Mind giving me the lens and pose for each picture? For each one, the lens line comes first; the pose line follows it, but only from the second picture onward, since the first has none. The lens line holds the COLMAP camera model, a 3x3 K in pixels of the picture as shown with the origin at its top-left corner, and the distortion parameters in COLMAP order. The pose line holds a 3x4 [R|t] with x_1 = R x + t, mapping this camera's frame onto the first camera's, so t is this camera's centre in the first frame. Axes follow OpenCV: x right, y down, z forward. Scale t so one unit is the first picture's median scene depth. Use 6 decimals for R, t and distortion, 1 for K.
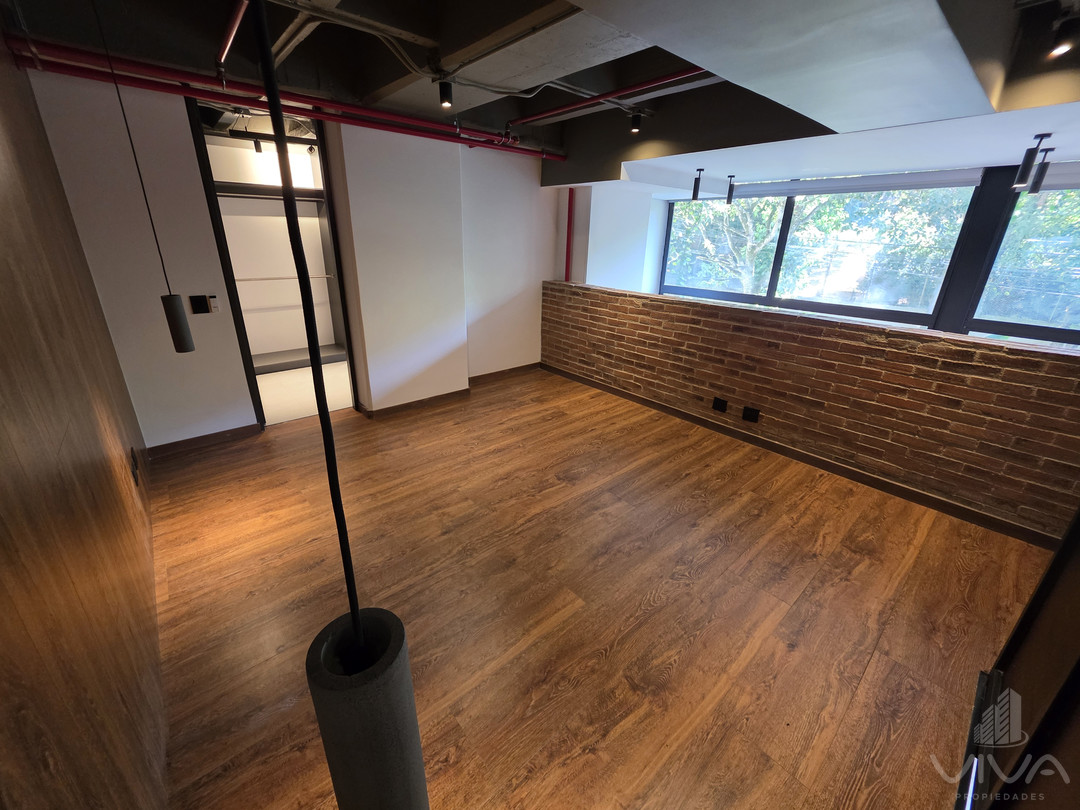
lens RADIAL K [[432.2, 0, 535.3], [0, 432.2, 403.9], [0, 0, 1]] dist [0.001380, 0.000054]
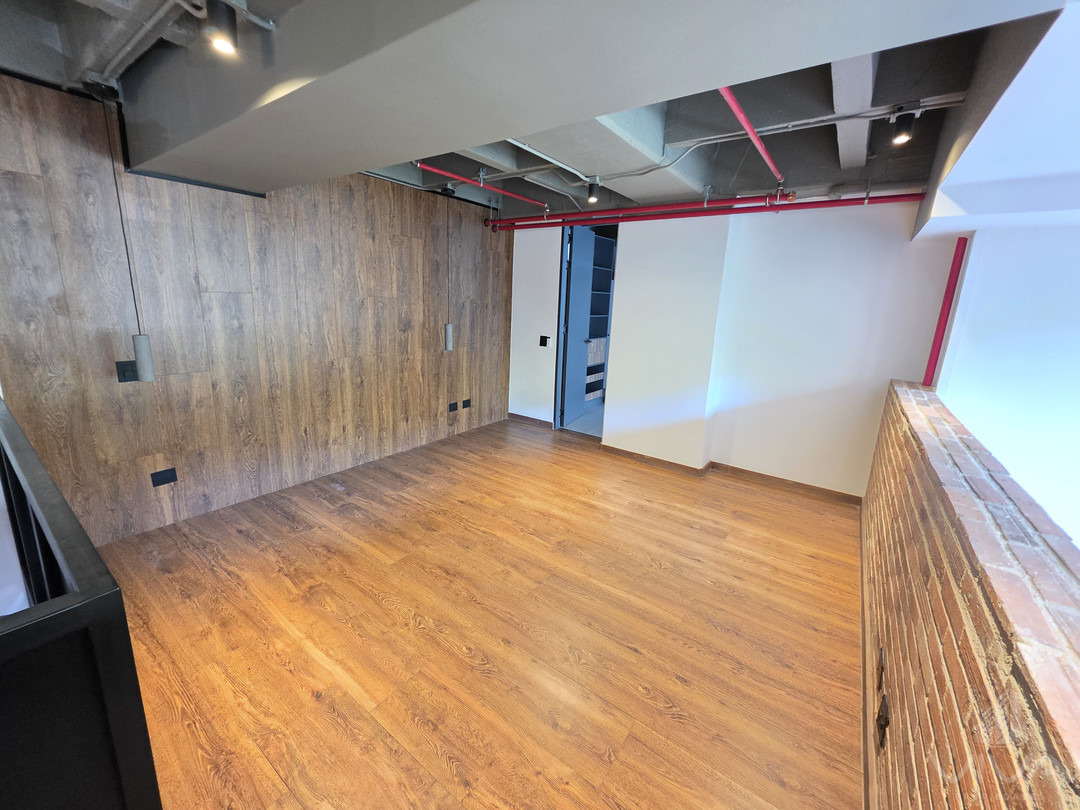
lens RADIAL K [[432.2, 0, 538.3], [0, 432.2, 394.4], [0, 0, 1]] dist [0.001380, 0.000054]
pose [[0.229779, 0.206581, -0.951066, 1.223624], [-0.388574, 0.915420, 0.104959, -0.293339], [0.892307, 0.345442, 0.290616, 0.757252]]
